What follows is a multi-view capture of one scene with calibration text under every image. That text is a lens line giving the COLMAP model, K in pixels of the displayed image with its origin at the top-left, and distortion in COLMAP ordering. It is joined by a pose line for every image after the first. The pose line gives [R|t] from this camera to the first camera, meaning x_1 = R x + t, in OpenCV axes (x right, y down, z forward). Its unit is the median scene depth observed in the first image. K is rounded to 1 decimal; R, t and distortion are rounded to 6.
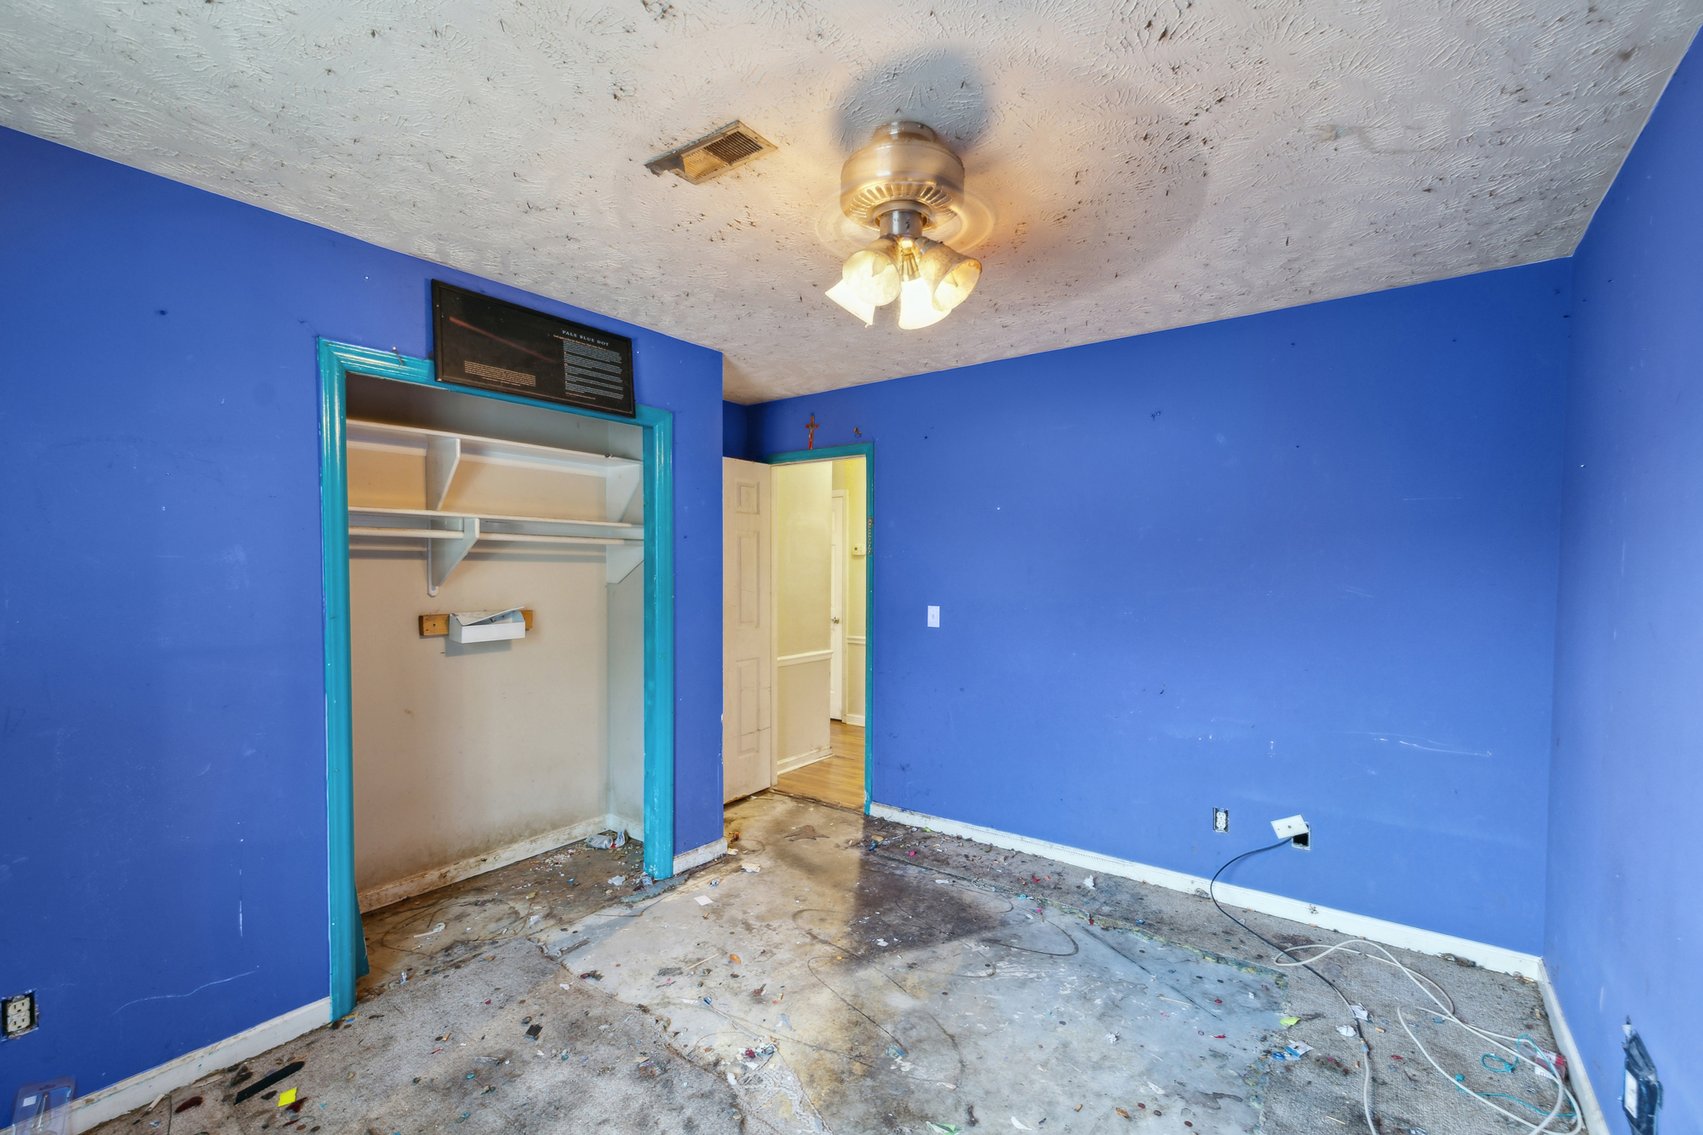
lens RADIAL K [[724.5, 0, 852.2], [0, 724.5, 571.0], [0, 0, 1]] dist [0.009862, 0.001048]
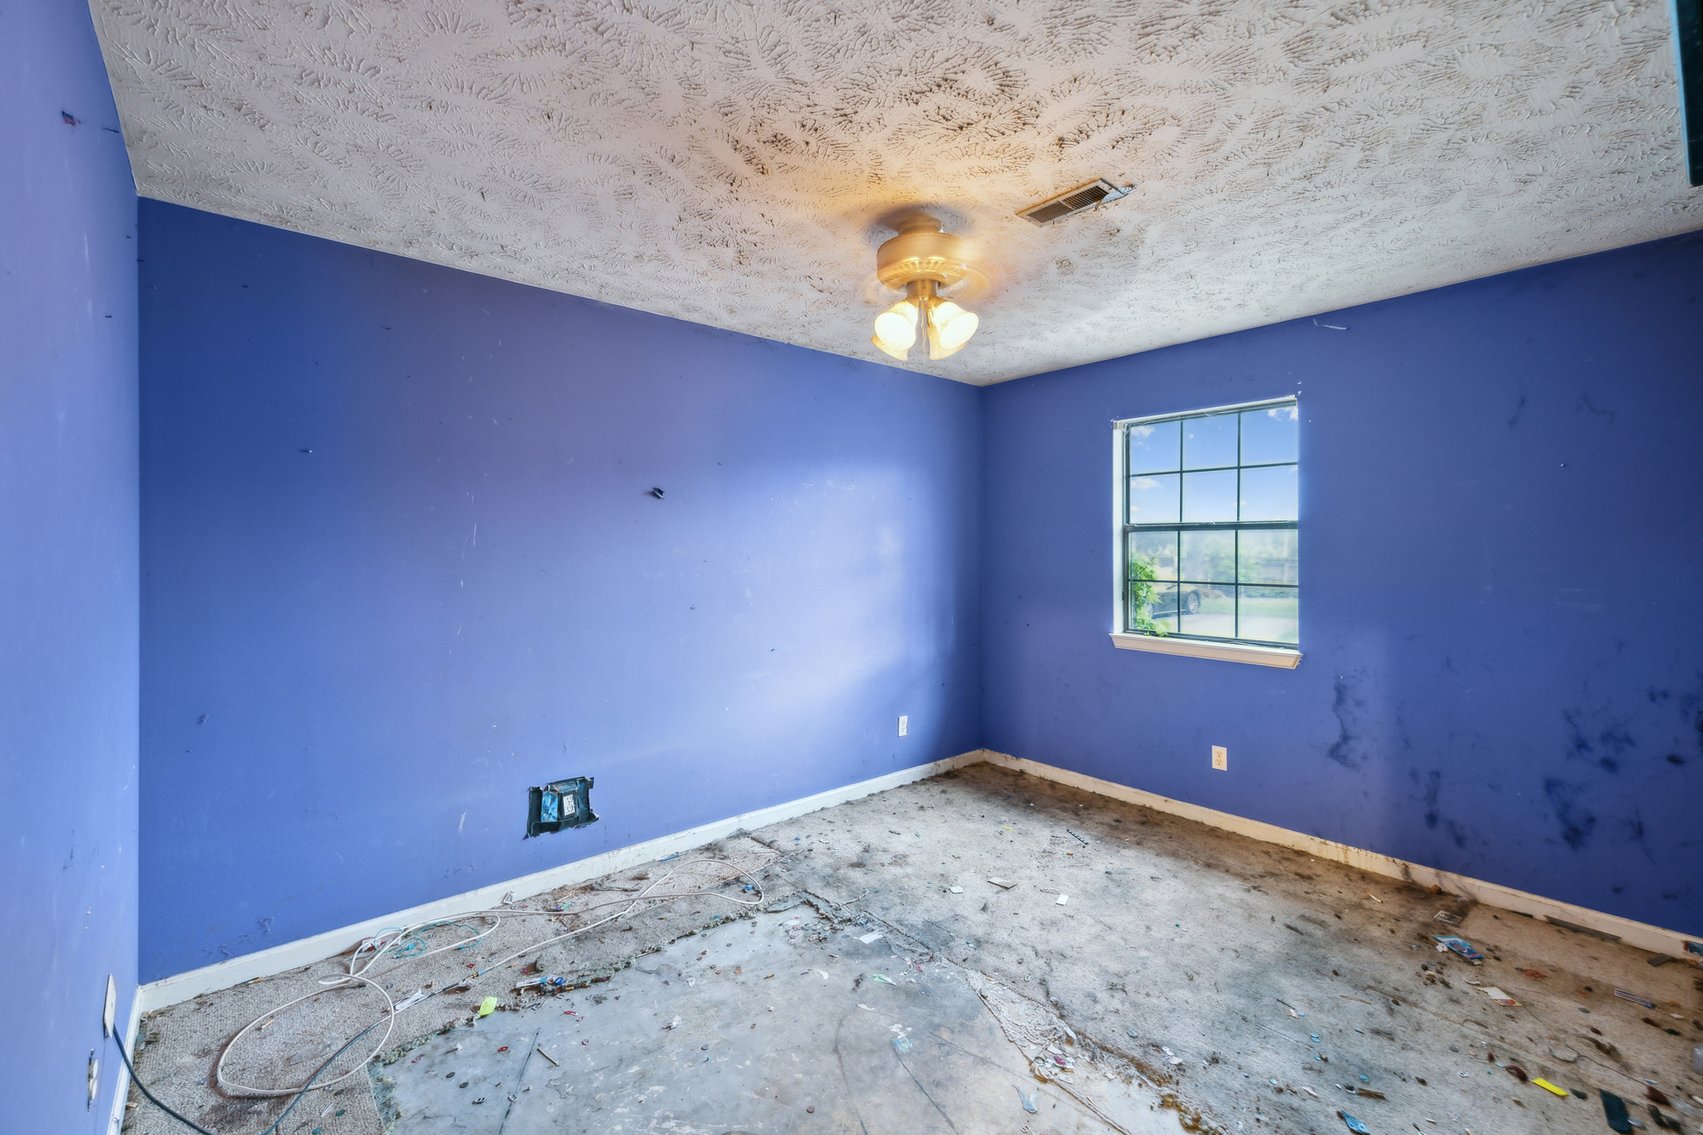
lens RADIAL K [[724.5, 0, 851.3], [0, 724.5, 557.9], [0, 0, 1]] dist [0.009862, 0.001048]
pose [[-0.975561, -0.001864, 0.219721, -0.085362], [0.000799, 0.999927, 0.012032, 0.014758], [-0.219728, 0.011914, -0.975488, 1.979489]]
